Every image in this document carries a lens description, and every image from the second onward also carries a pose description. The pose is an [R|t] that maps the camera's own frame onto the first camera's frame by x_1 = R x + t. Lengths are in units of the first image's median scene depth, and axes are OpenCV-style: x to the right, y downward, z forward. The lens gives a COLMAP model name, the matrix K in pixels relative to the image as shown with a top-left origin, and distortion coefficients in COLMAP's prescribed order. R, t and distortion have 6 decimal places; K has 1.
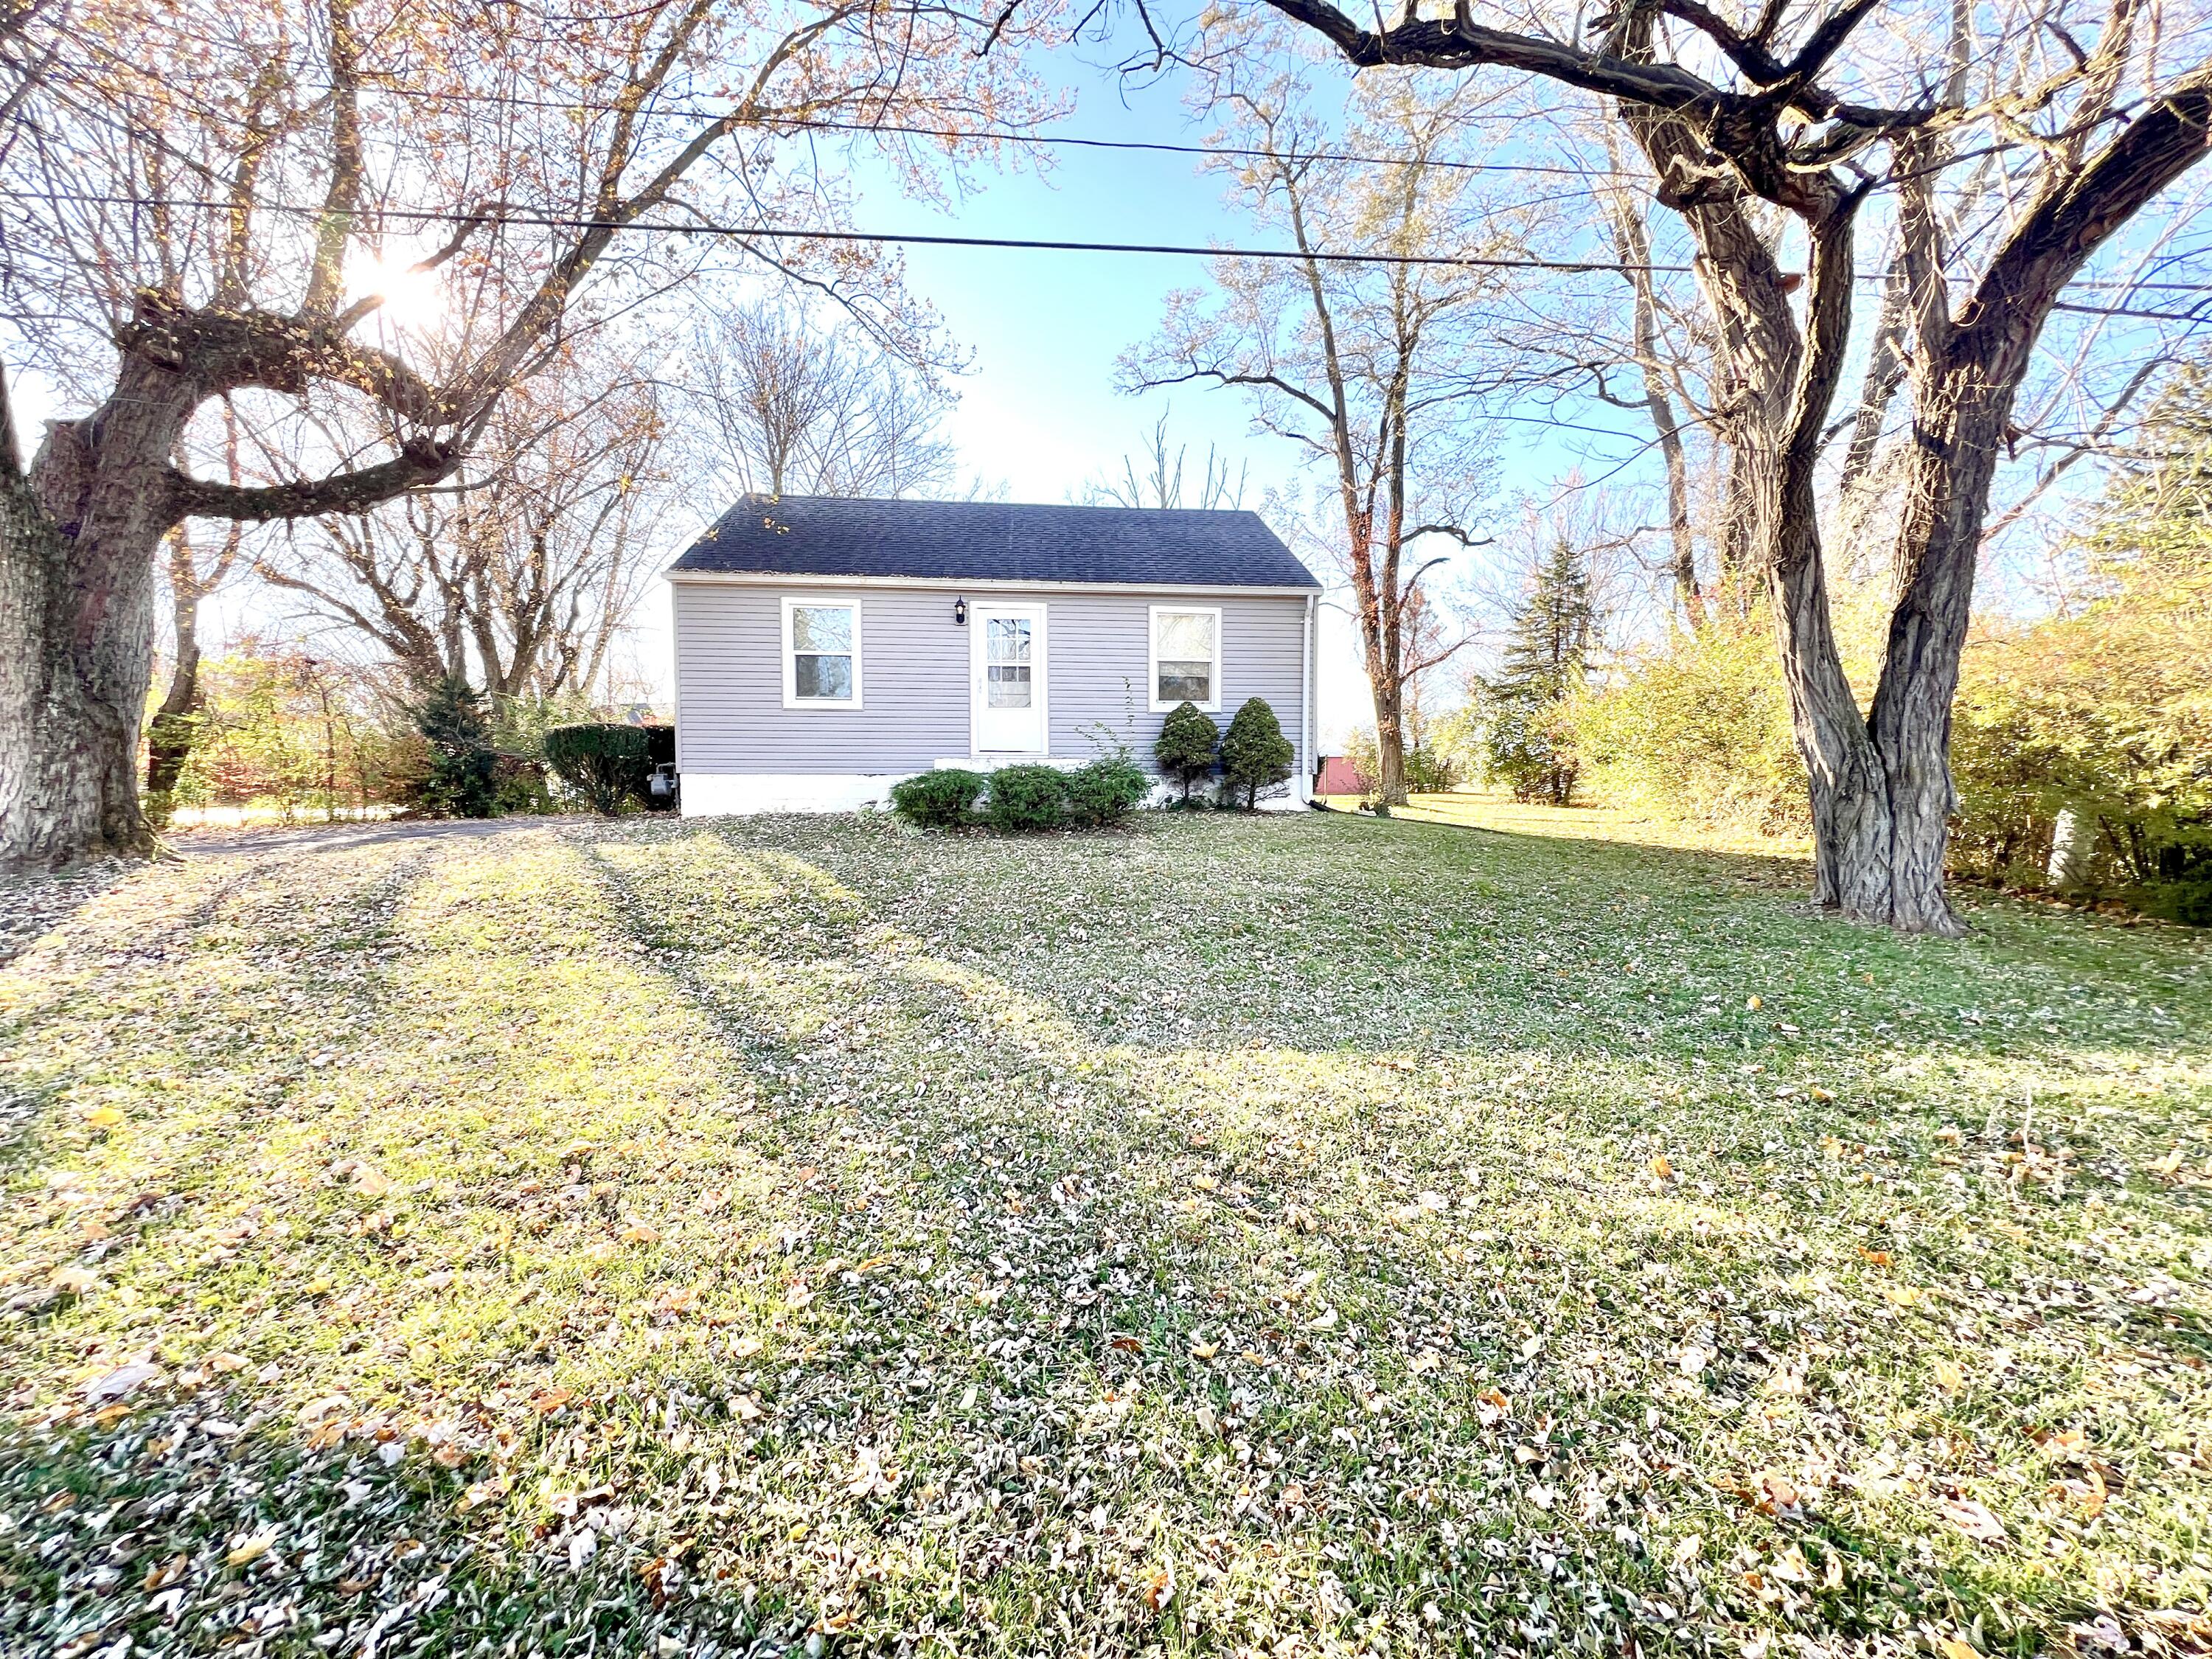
lens RADIAL K [[886.0, 0, 1103.9], [0, 886.0, 824.7], [0, 0, 1]] dist [0.002006, 0.000769]
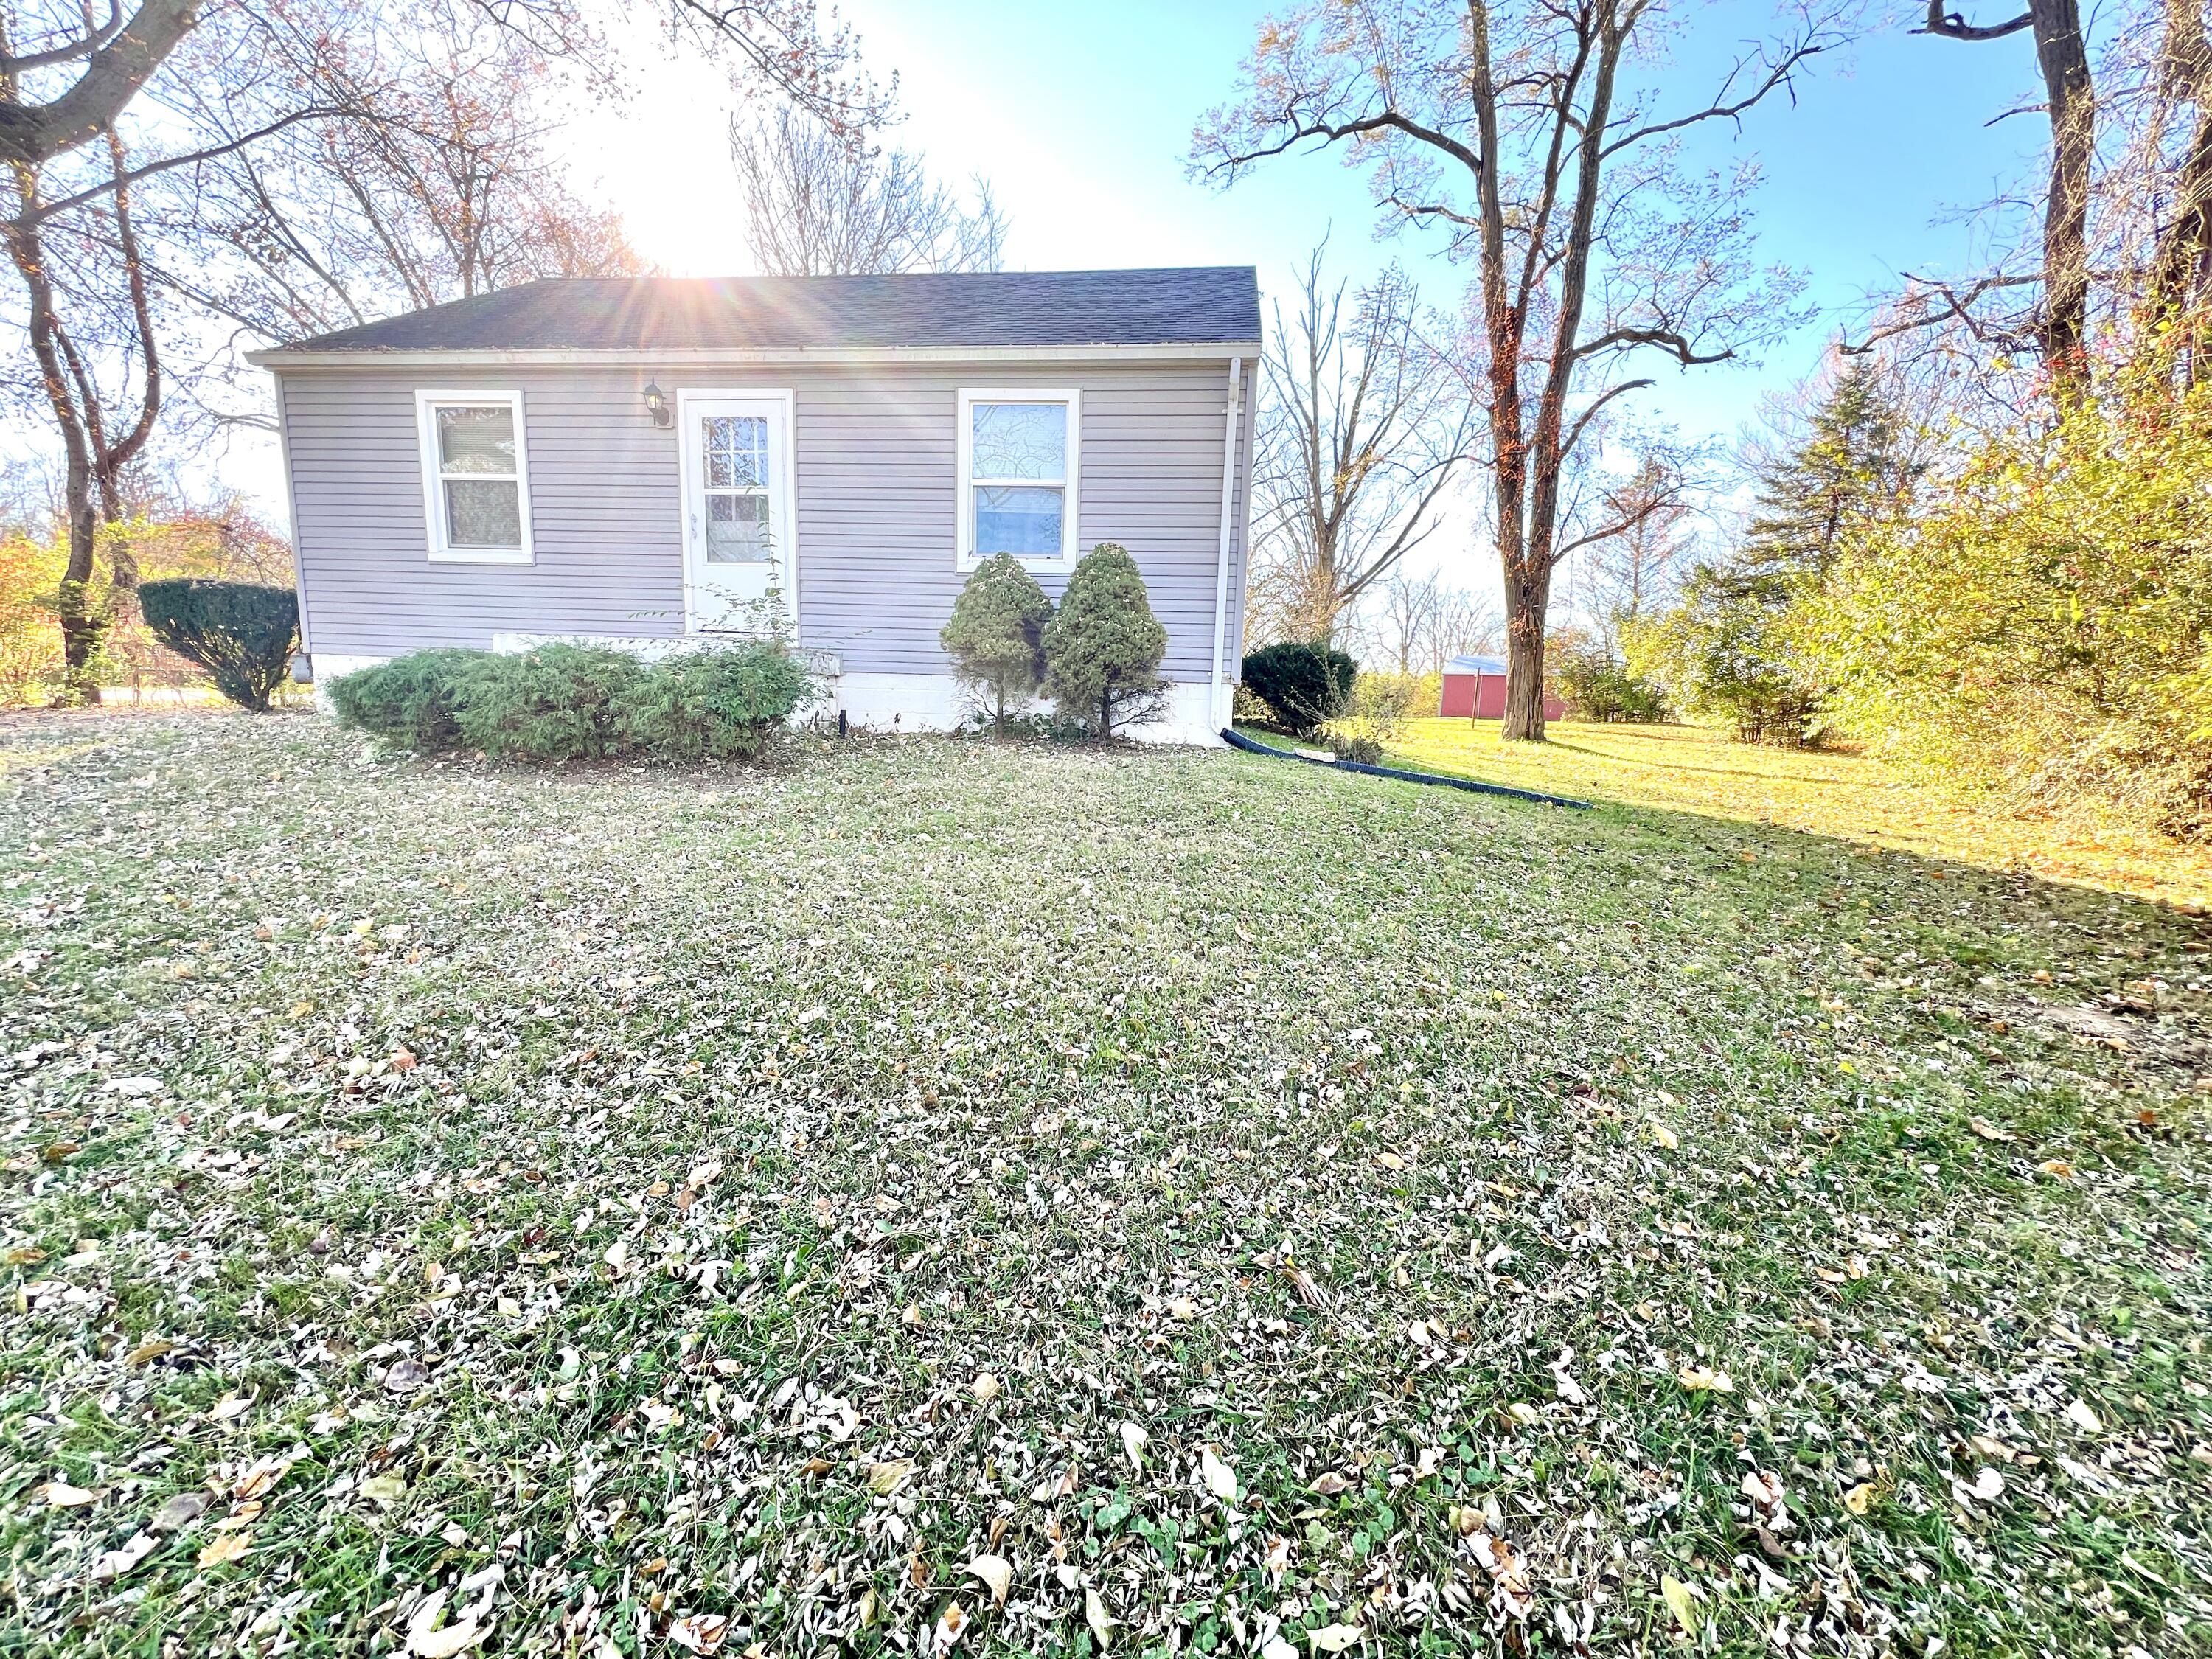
lens RADIAL K [[886.0, 0, 1106.4], [0, 886.0, 824.9], [0, 0, 1]] dist [0.002006, 0.000769]
pose [[0.974566, 0.063193, -0.215007, 0.172207], [-0.042002, 0.993924, 0.101741, -0.012489], [0.220130, -0.090122, 0.971298, 0.245525]]
